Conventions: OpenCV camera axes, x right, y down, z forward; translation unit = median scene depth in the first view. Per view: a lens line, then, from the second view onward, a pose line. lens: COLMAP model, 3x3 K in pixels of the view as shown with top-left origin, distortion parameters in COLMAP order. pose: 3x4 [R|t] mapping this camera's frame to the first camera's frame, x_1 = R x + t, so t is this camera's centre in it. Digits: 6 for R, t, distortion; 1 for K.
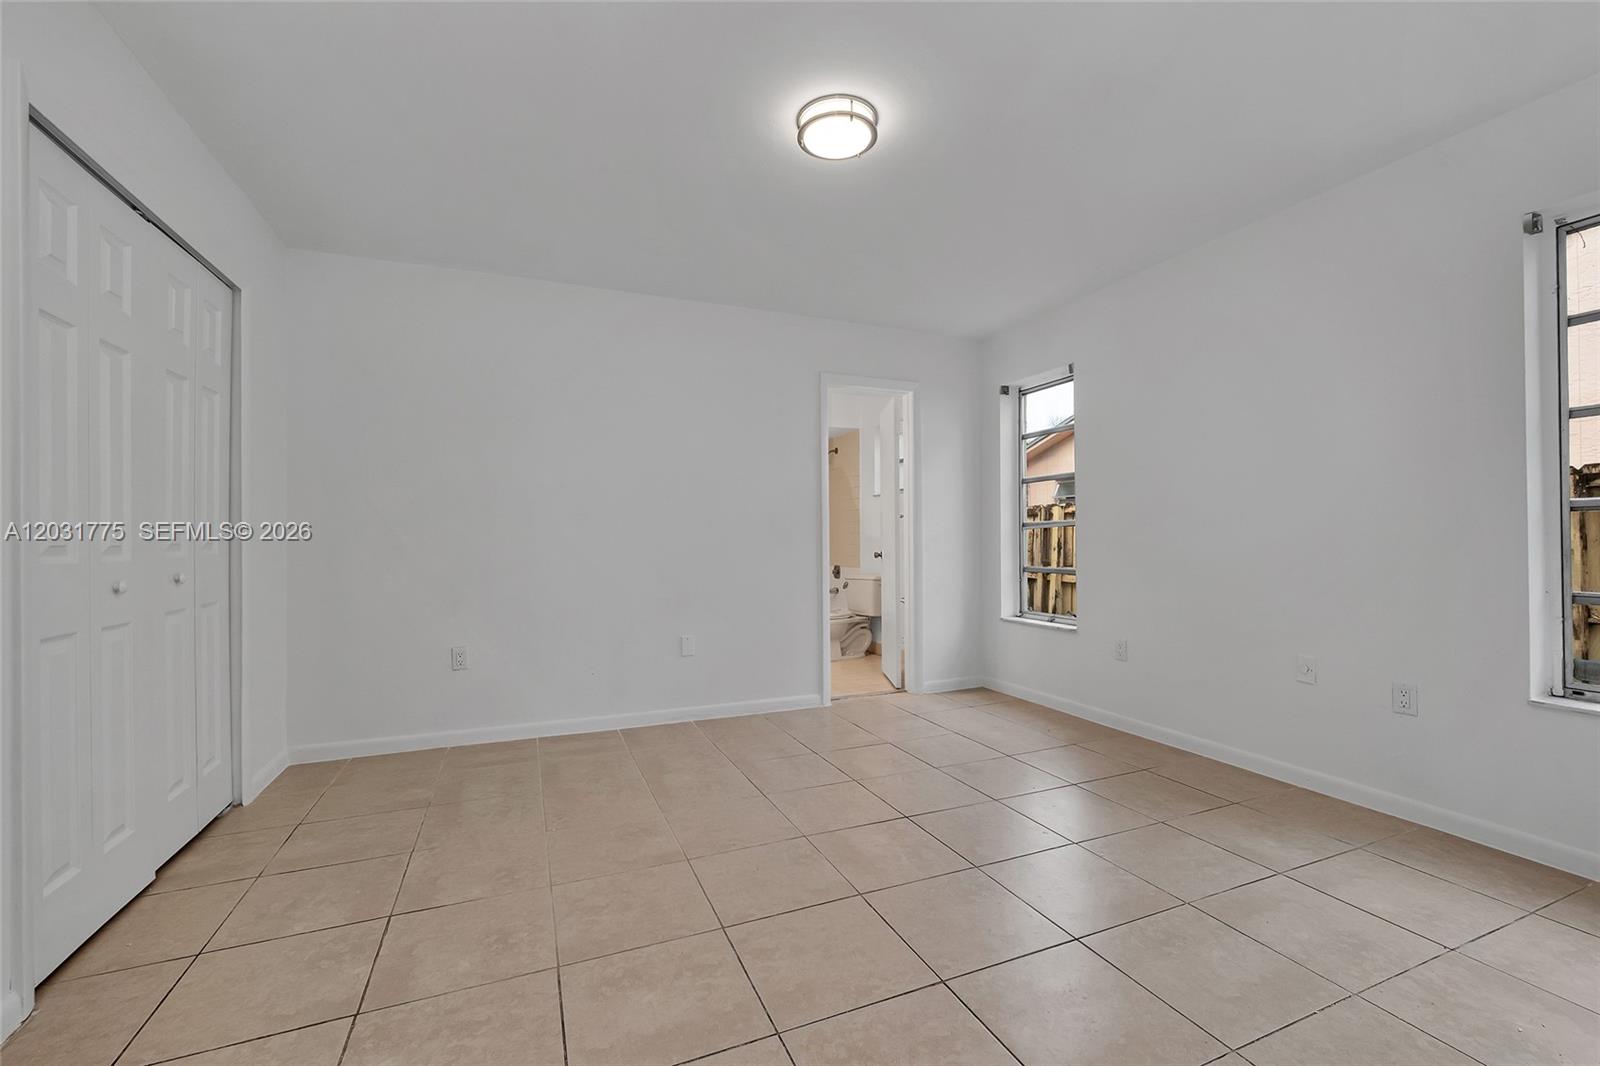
lens RADIAL K [[653.9, 0, 795.7], [0, 653.9, 535.9], [0, 0, 1]] dist [-0.001885, -0.000032]
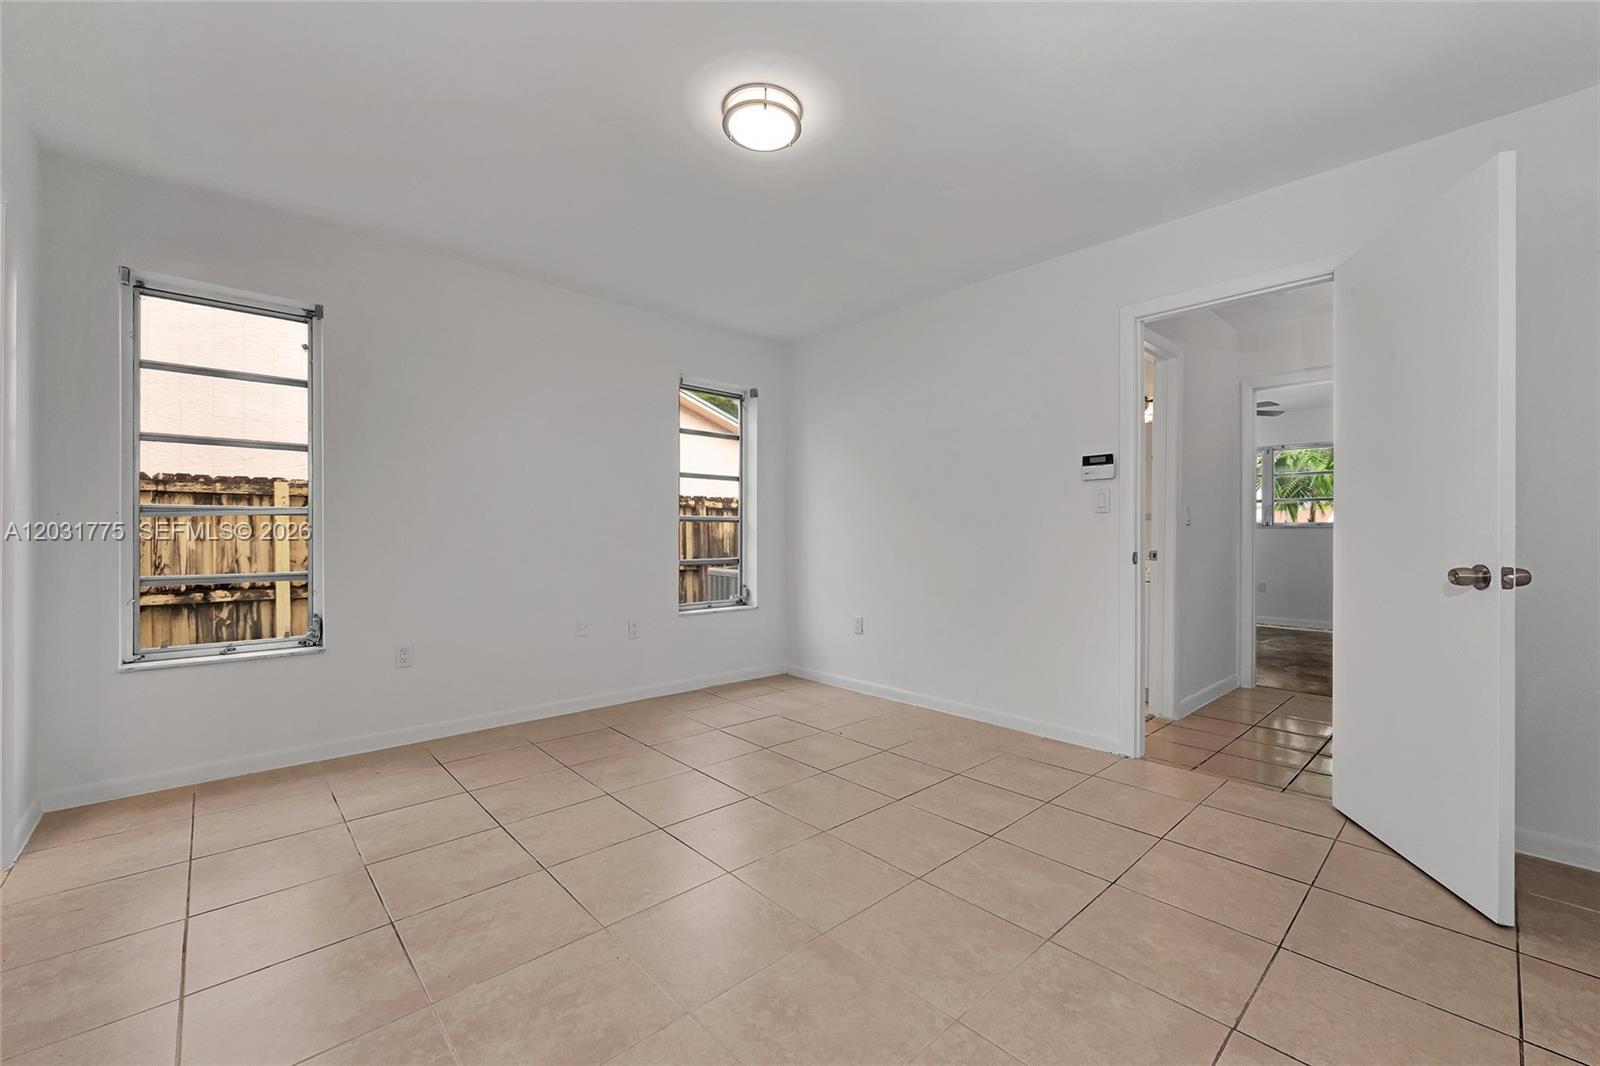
lens RADIAL K [[653.9, 0, 795.7], [0, 653.9, 535.9], [0, 0, 1]] dist [-0.001885, -0.000032]
pose [[-0.330322, 0.000275, 0.943868, -0.887081], [-0.006972, 0.999972, -0.002731, 0.001366], [-0.943842, -0.007483, -0.330311, 1.252395]]
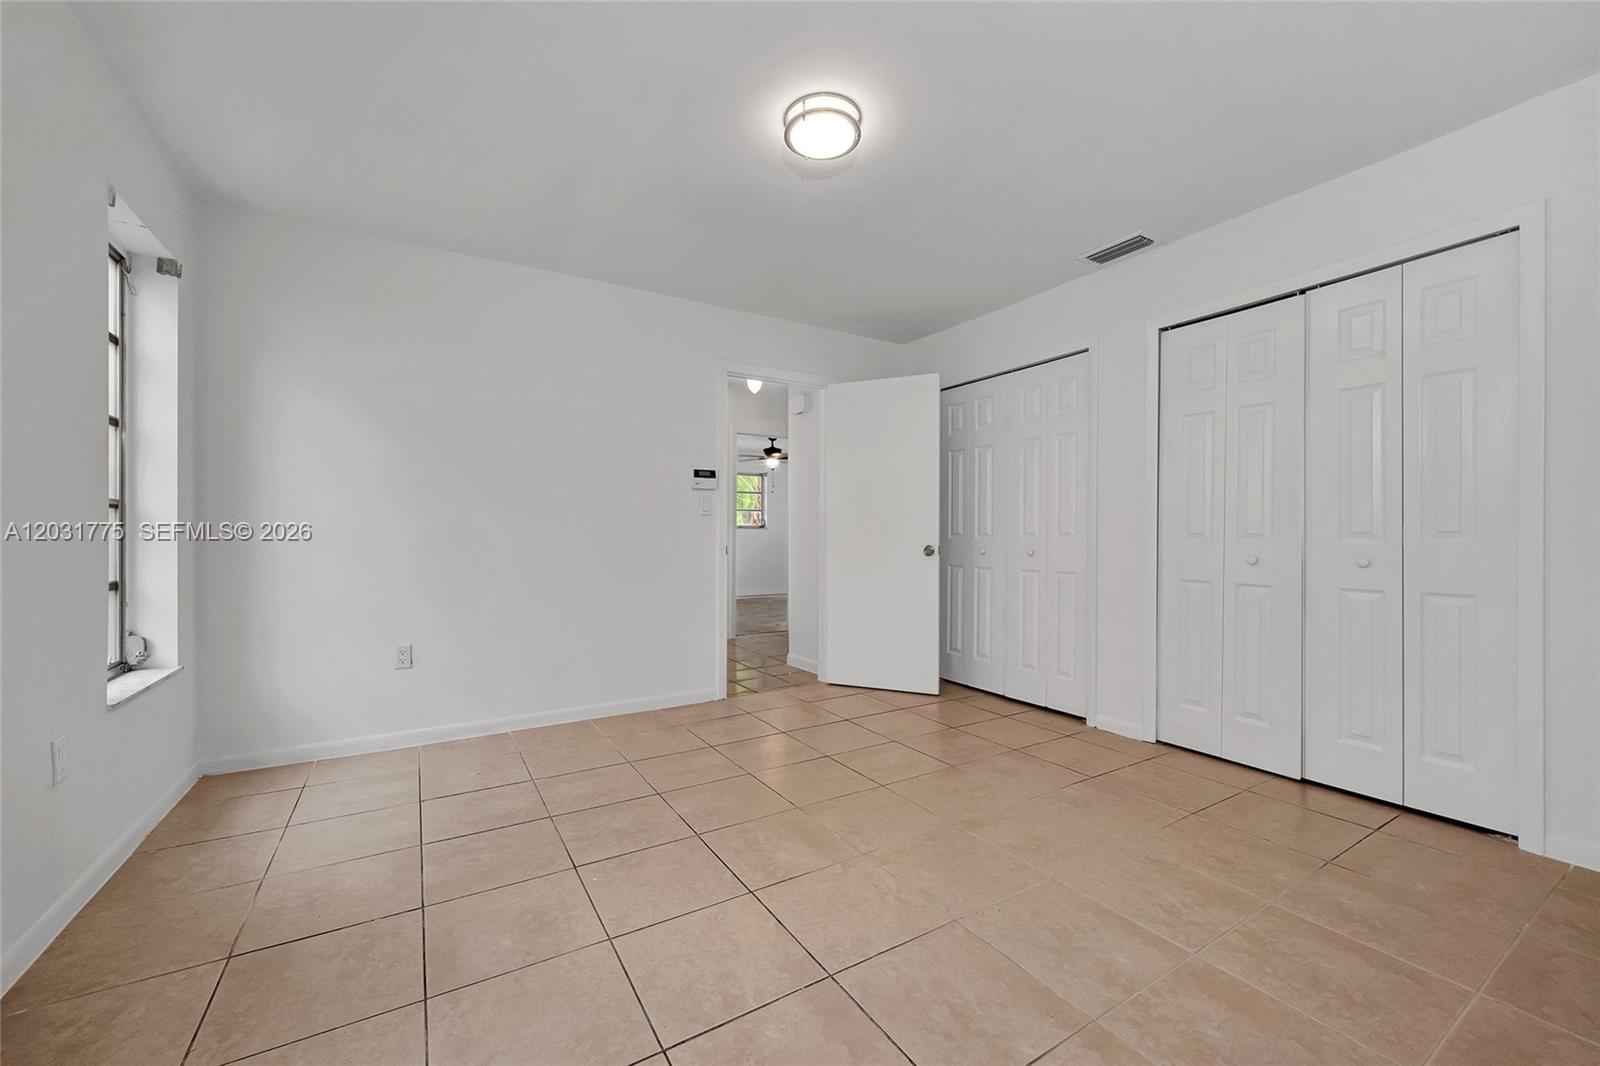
lens RADIAL K [[653.9, 0, 795.7], [0, 653.9, 535.9], [0, 0, 1]] dist [-0.001885, -0.000032]
pose [[-0.986310, 0.003380, -0.164869, 0.272226], [0.003630, 0.999993, -0.001217, 0.002091], [0.164864, -0.001799, -0.986315, 1.975226]]
